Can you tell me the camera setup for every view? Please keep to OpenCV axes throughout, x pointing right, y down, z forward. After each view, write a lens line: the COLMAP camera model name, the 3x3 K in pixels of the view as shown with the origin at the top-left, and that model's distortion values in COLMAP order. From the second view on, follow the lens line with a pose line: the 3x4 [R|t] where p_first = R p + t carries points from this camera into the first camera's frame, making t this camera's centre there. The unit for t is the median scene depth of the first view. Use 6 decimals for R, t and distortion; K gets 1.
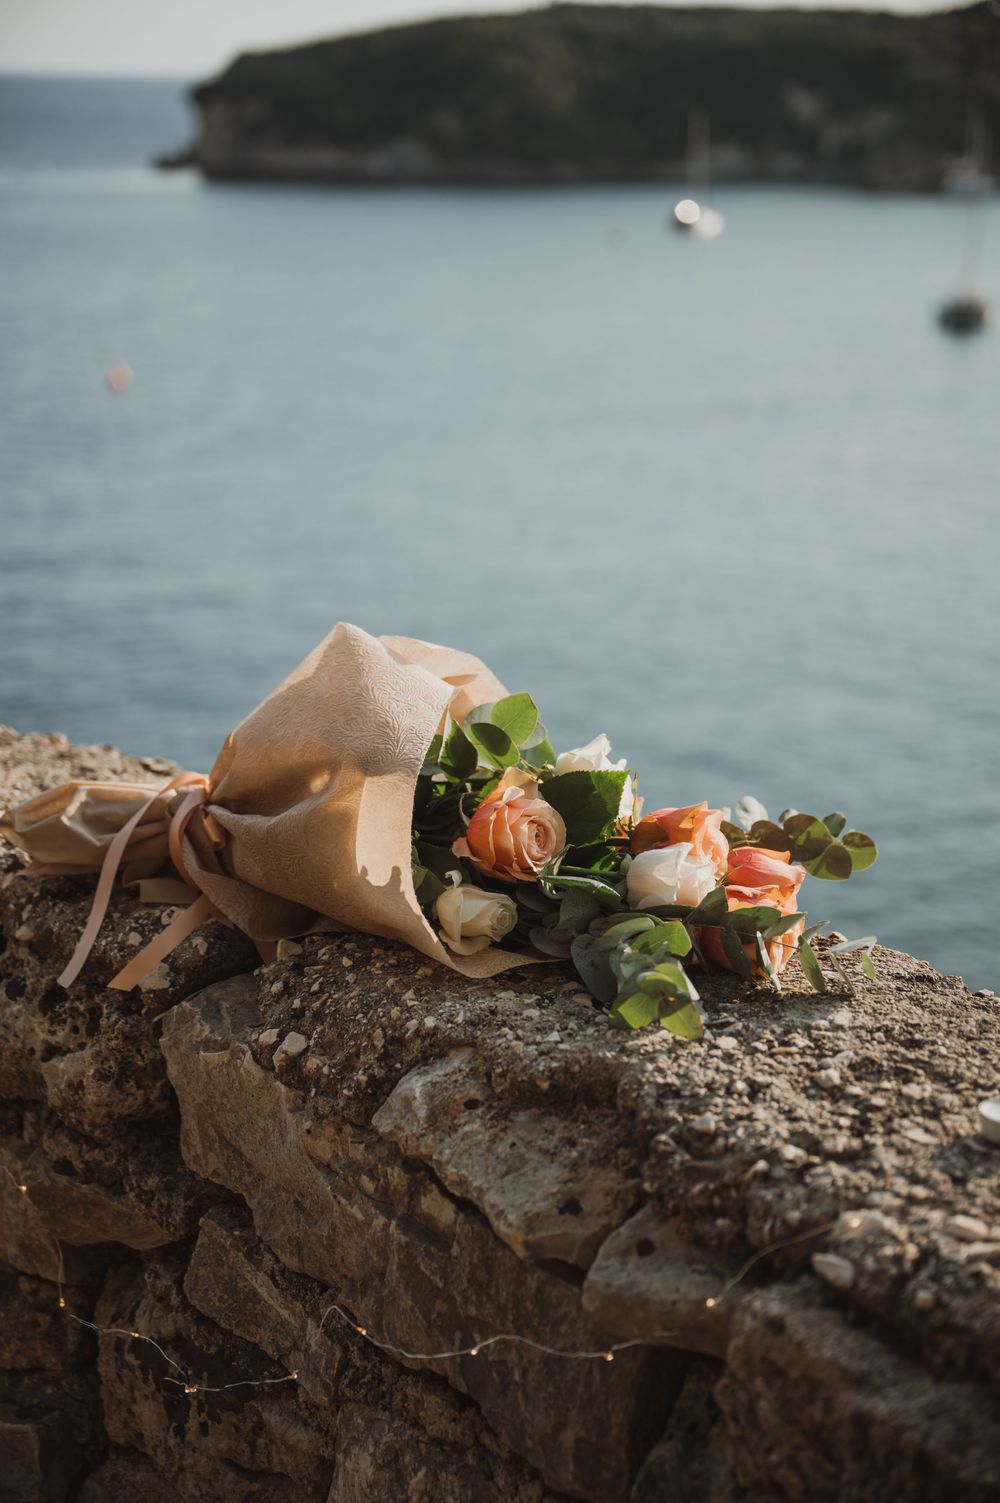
lens RADIAL K [[2147.0, 0, 483.6], [0, 2147.0, 751.3], [0, 0, 1]] dist [0.195797, 0.000000]
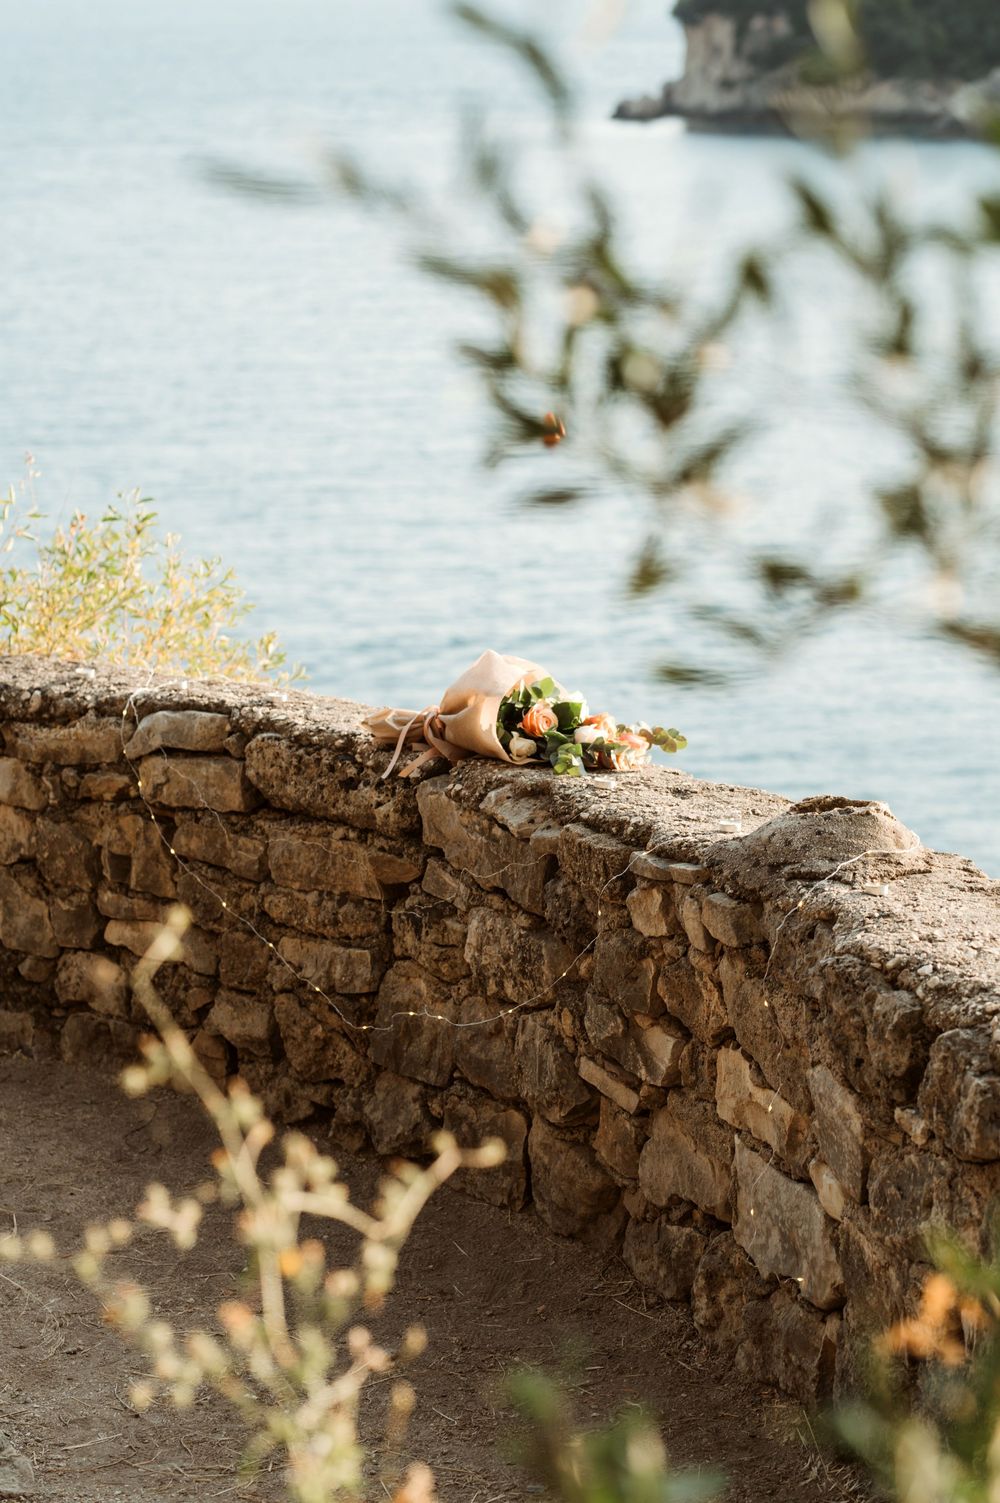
lens RADIAL K [[3519.6, 0, 501.3], [0, 3519.6, 753.2], [0, 0, 1]] dist [-0.047516, 0.000000]
pose [[0.984353, 0.027272, -0.174082, 0.750573], [-0.041235, 0.996170, -0.077102, 0.426338], [0.171313, 0.083074, 0.981708, -3.456158]]
